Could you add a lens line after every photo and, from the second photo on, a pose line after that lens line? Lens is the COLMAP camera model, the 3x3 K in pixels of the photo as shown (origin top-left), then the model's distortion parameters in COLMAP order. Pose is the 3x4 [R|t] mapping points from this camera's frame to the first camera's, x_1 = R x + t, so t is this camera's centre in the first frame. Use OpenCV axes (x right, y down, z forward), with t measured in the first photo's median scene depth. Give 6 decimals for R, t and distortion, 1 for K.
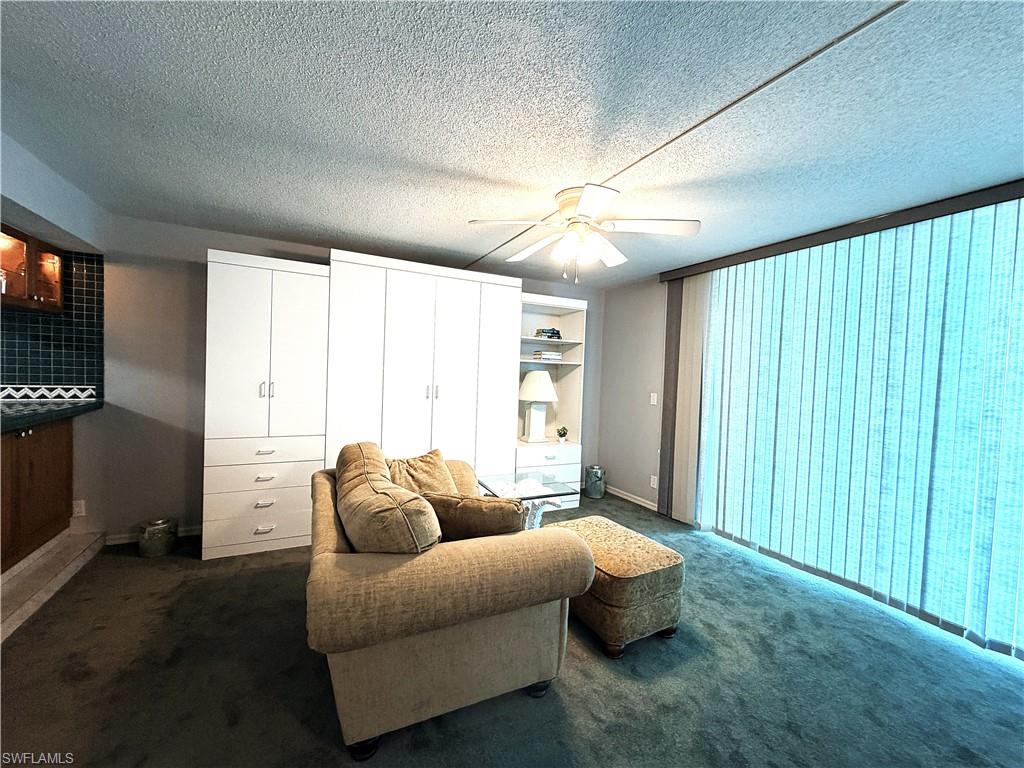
lens RADIAL K [[407.7, 0, 505.5], [0, 407.7, 382.8], [0, 0, 1]] dist [0.001742, 0.000545]
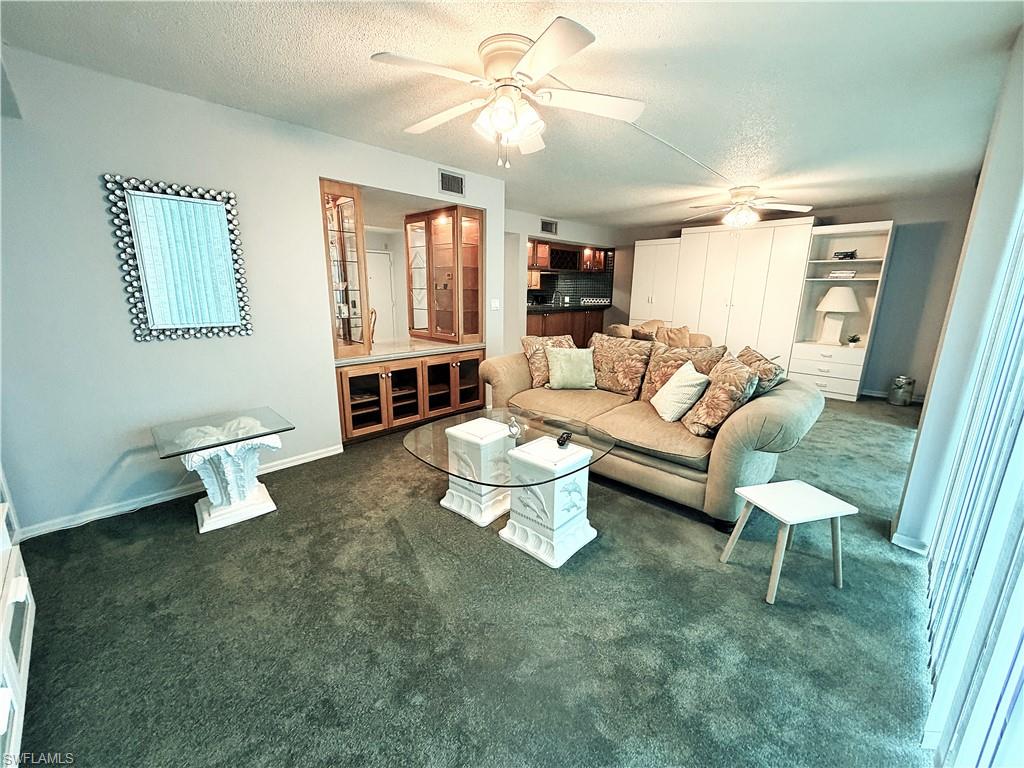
lens RADIAL K [[407.7, 0, 509.9], [0, 407.7, 385.7], [0, 0, 1]] dist [0.001742, 0.000545]
pose [[0.320790, 0.185123, -0.928883, 1.331449], [-0.033550, 0.982319, 0.184186, 0.095490], [0.946556, -0.027921, 0.321329, -0.485329]]
